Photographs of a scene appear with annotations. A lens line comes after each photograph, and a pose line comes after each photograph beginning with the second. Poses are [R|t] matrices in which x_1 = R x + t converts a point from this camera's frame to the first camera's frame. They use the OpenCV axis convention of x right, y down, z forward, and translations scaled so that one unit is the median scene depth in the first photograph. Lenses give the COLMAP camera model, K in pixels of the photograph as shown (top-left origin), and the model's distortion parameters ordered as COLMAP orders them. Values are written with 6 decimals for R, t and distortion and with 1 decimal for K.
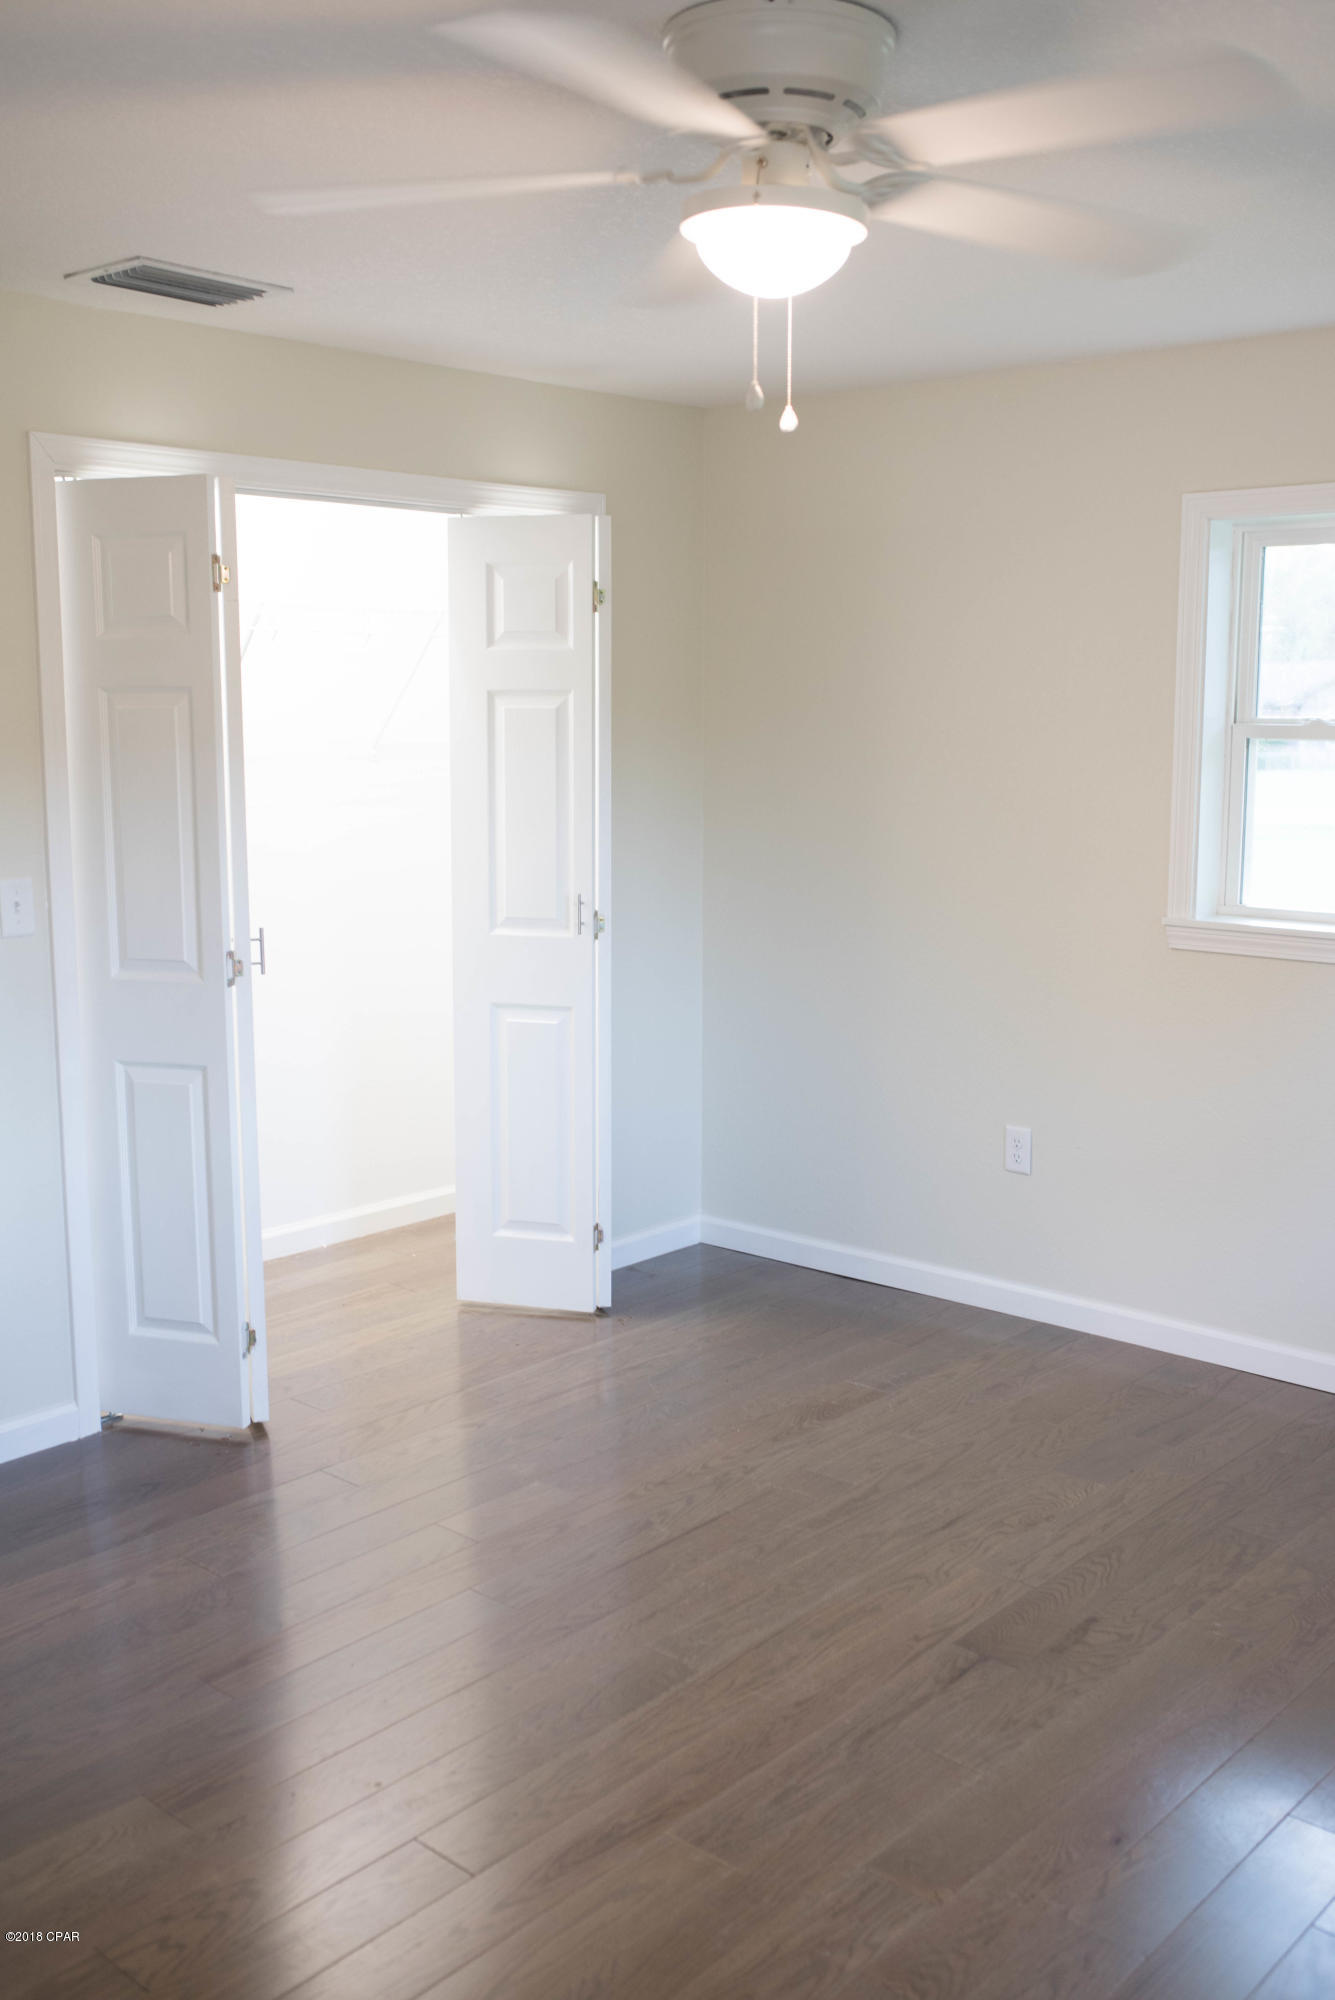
lens RADIAL K [[1916.9, 0, 667.5], [0, 1916.9, 1000.0], [0, 0, 1]] dist [-0.055228, 0.088868]
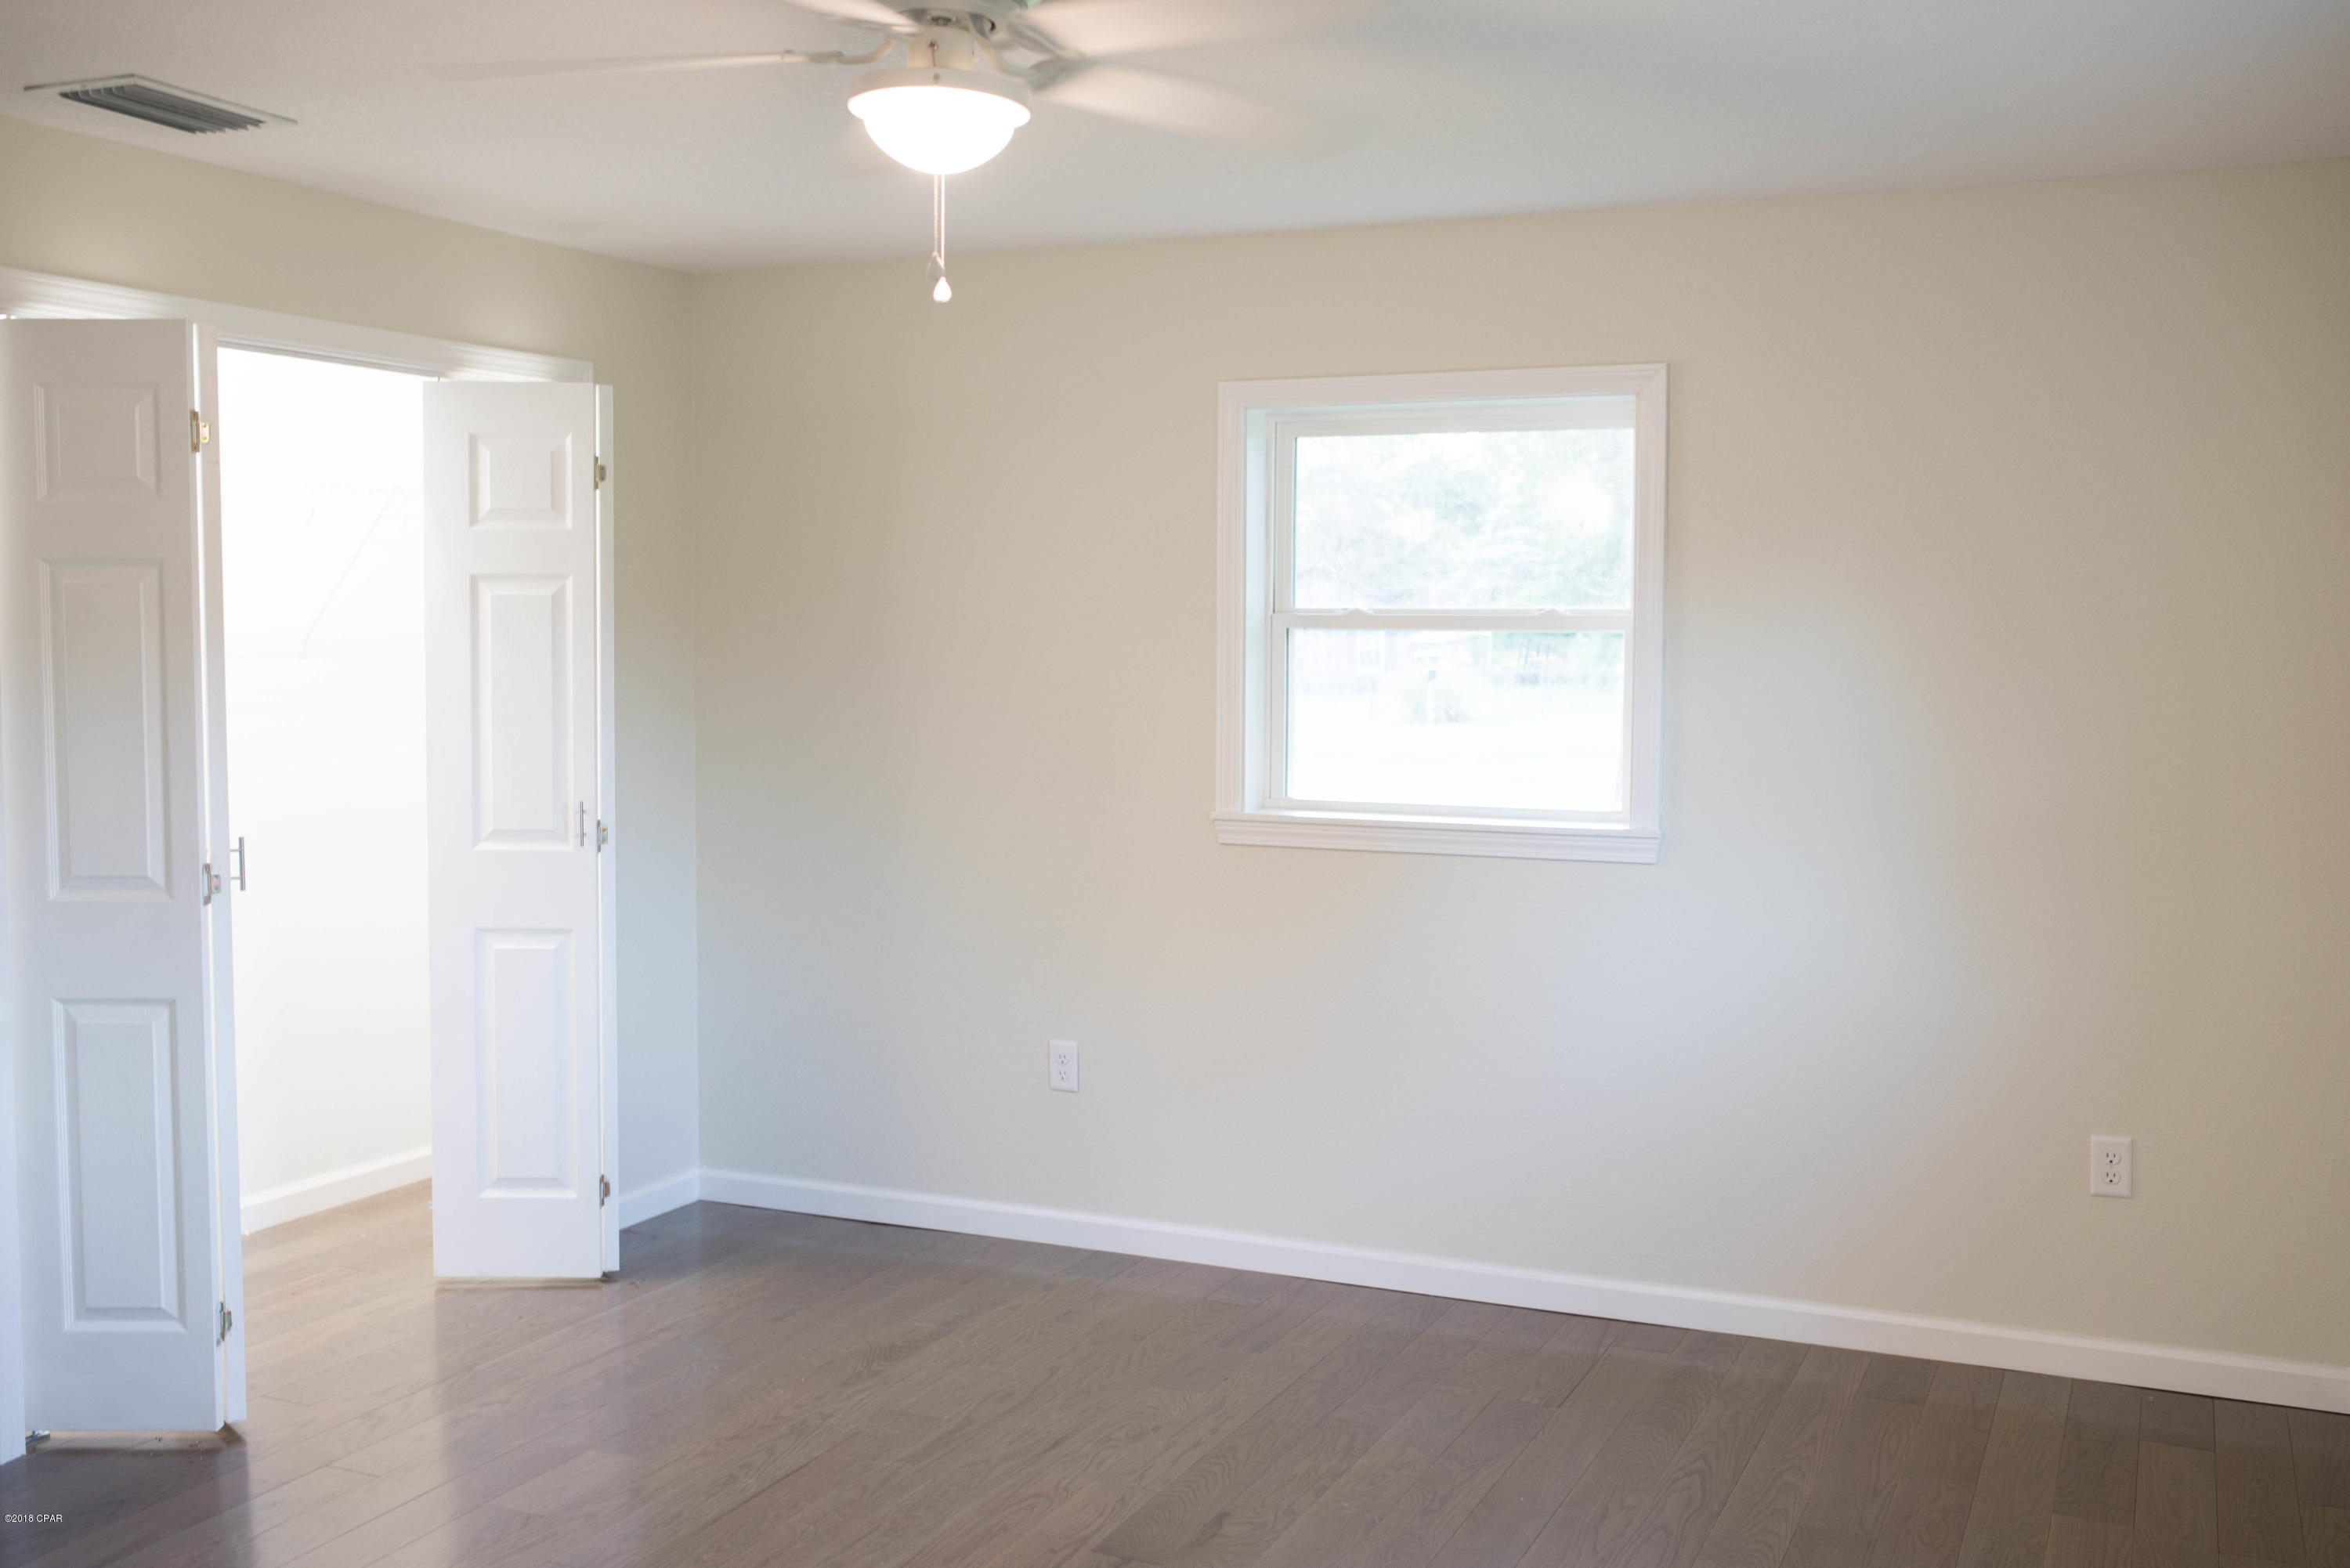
lens RADIAL K [[2252.2, 0, 1169.7], [0, 2252.2, 780.4], [0, 0, 1]] dist [-0.055228, 0.088868]
pose [[0.954563, -0.015139, 0.297623, -0.109777], [0.040434, 0.996053, -0.079018, 0.033188], [-0.295252, 0.087462, 0.951408, -0.089424]]
